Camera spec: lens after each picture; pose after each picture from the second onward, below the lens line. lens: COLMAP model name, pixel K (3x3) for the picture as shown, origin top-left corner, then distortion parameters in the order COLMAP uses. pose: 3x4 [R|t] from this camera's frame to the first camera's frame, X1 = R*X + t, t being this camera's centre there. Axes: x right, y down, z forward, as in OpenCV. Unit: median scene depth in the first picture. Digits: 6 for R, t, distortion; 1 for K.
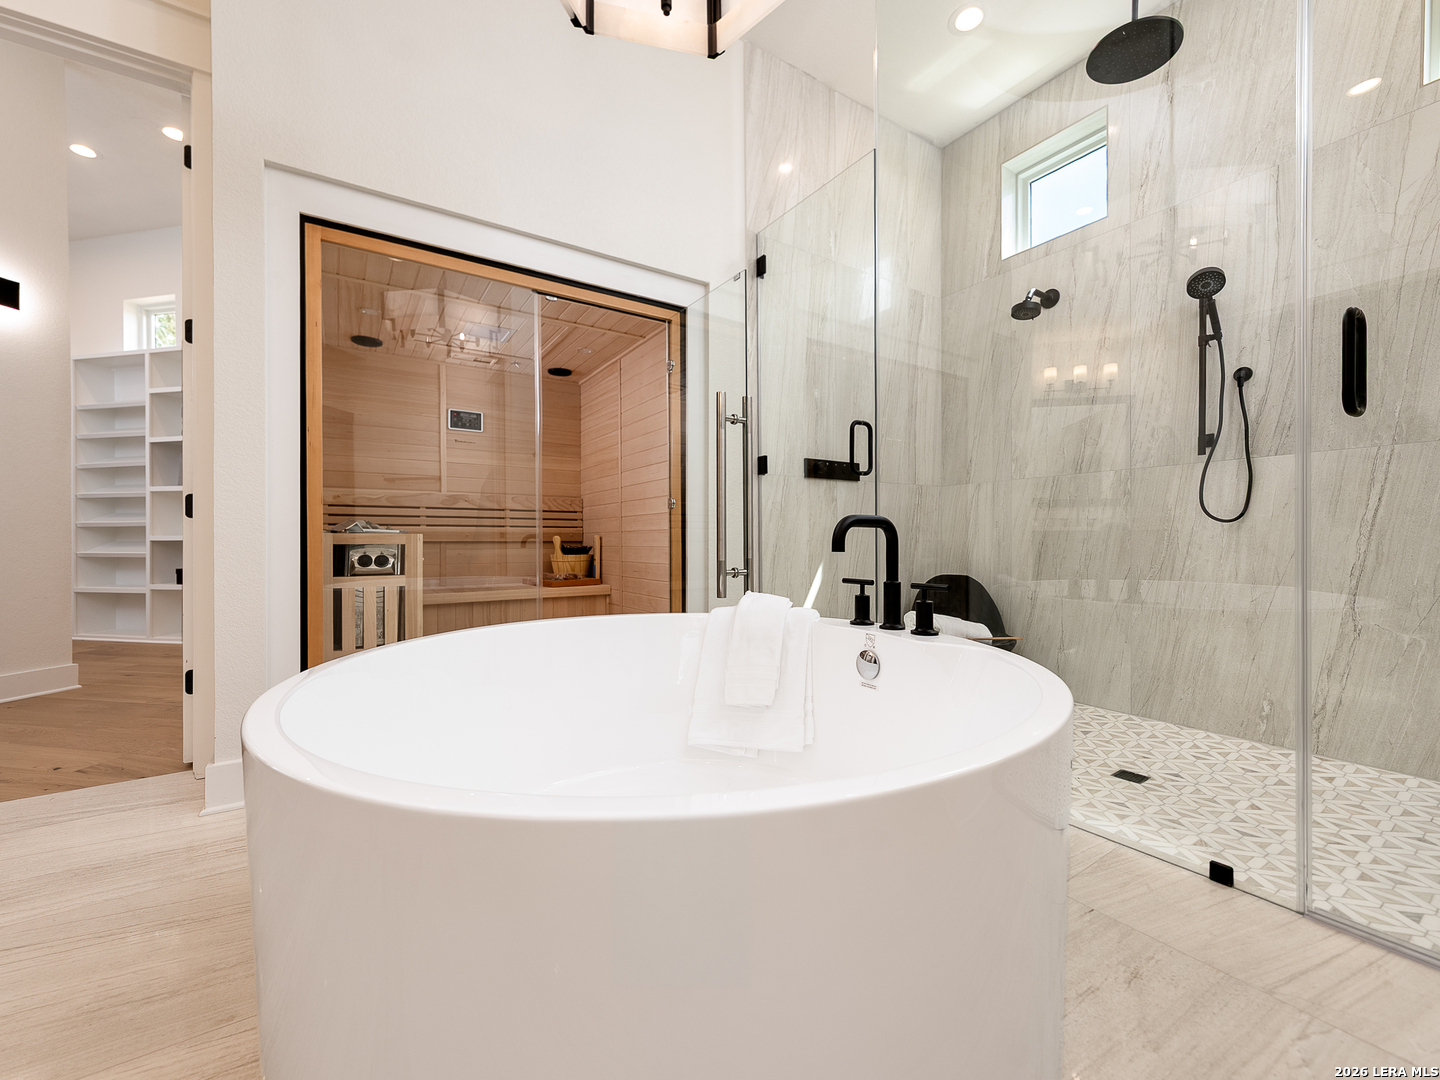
lens RADIAL K [[581.8, 0, 728.0], [0, 581.8, 532.8], [0, 0, 1]] dist [0.008725, 0.000827]
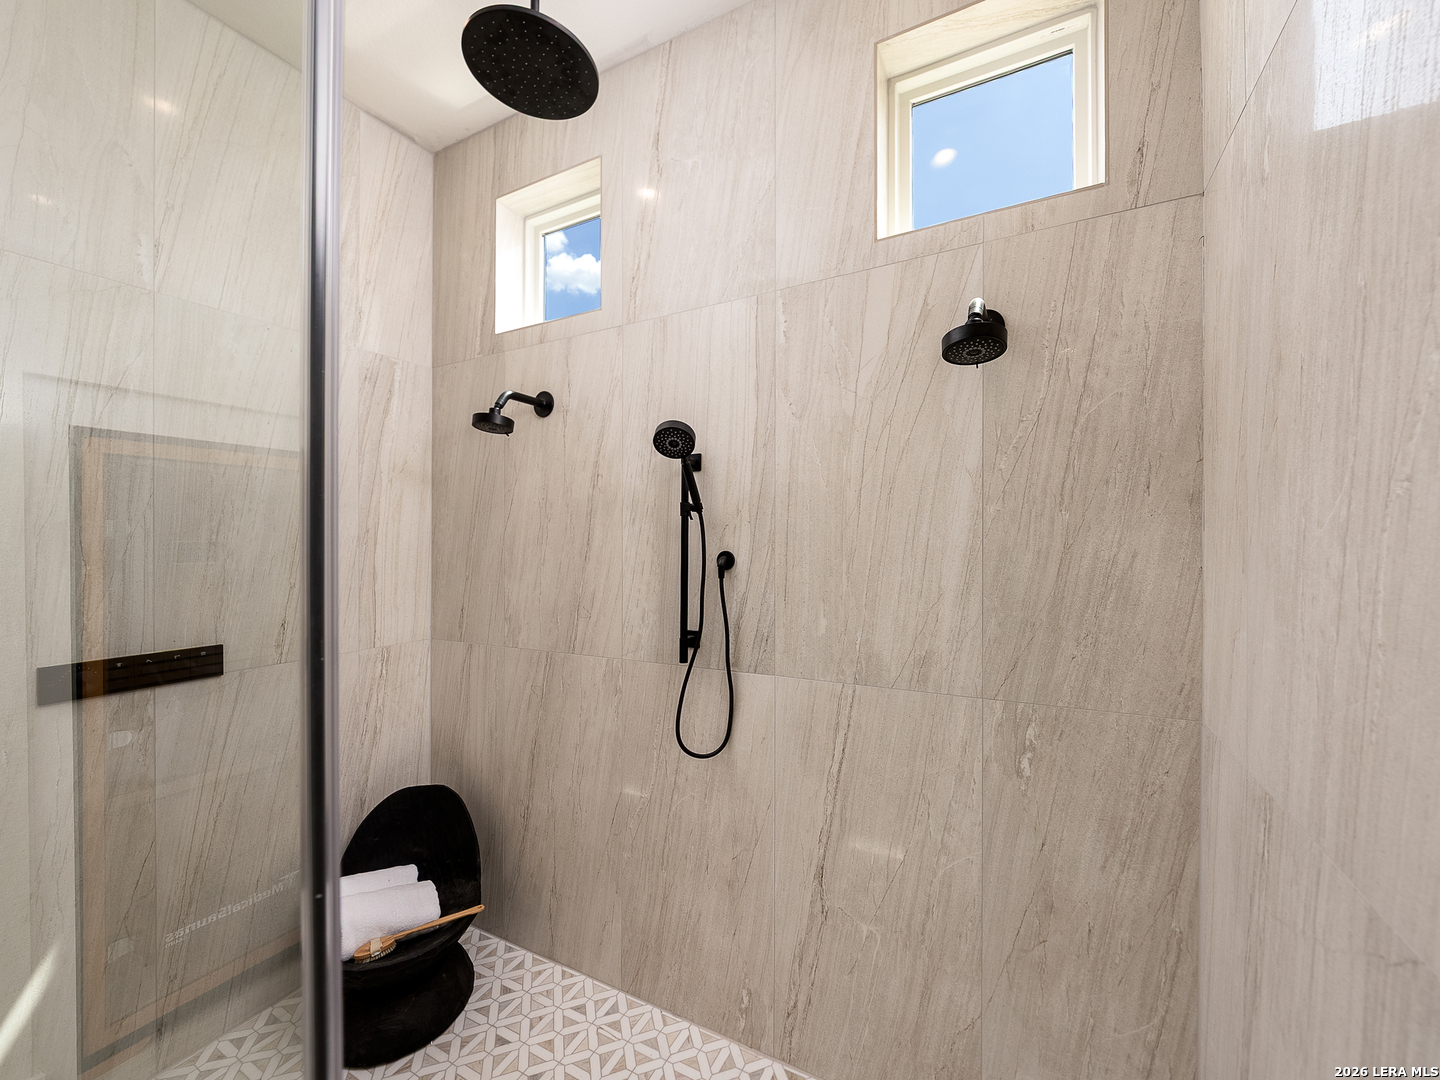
lens RADIAL K [[581.8, 0, 708.6], [0, 581.8, 542.5], [0, 0, 1]] dist [0.008725, 0.000827]
pose [[0.896675, 0.000703, 0.442689, 0.508474], [-0.004922, 0.999953, 0.008381, -0.289997], [-0.442662, -0.009694, 0.896636, 0.324524]]
